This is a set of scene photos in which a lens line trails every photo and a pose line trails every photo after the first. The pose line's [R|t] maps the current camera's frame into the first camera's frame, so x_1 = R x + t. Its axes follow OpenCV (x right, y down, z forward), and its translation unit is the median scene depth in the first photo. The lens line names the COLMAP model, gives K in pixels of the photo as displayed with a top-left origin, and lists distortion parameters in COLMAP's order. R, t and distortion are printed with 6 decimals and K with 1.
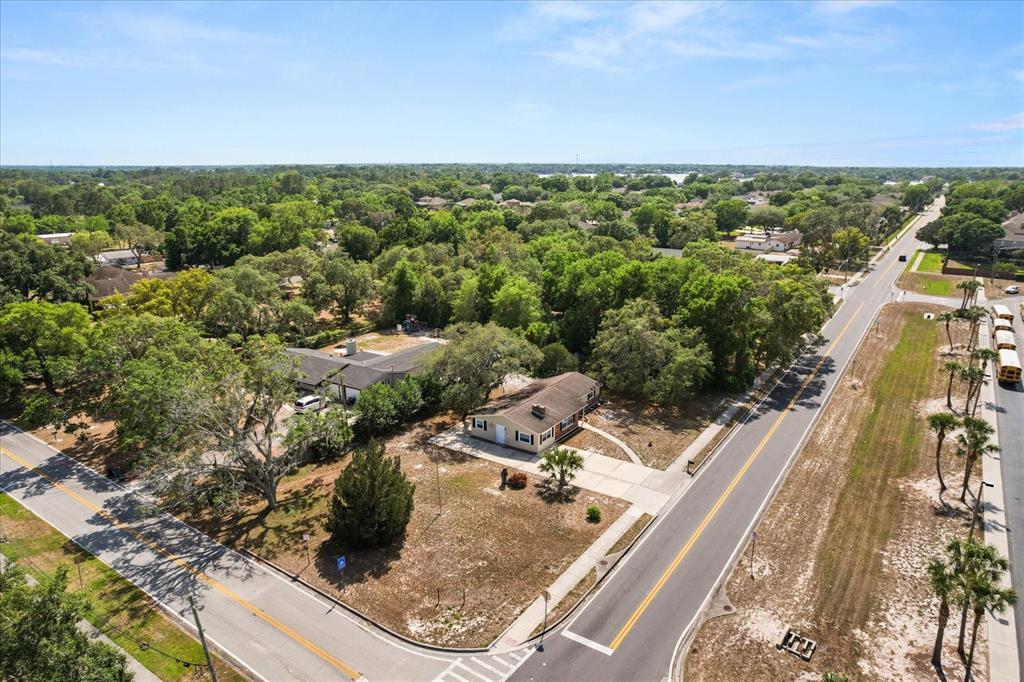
lens RADIAL K [[659.6, 0, 515.8], [0, 659.6, 343.9], [0, 0, 1]] dist [-0.085888, 0.081263]
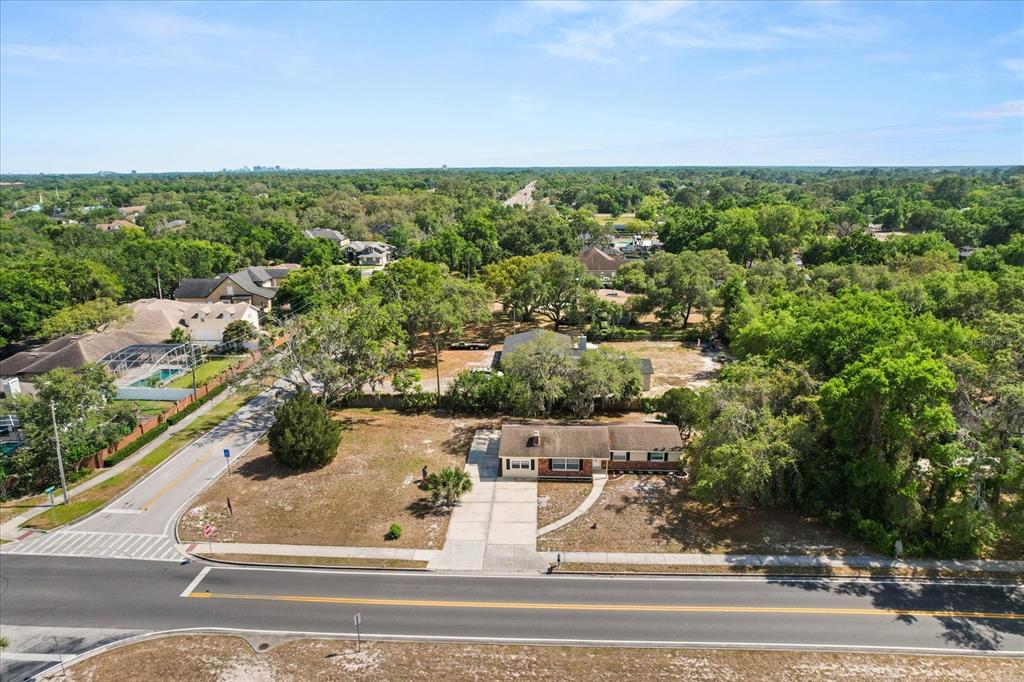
lens RADIAL K [[659.6, 0, 515.8], [0, 659.6, 343.9], [0, 0, 1]] dist [-0.085888, 0.081263]
pose [[0.508571, 0.222489, -0.831777, 0.769123], [-0.220540, 0.967471, 0.123941, -0.134749], [0.832296, 0.120408, 0.541096, 0.482460]]
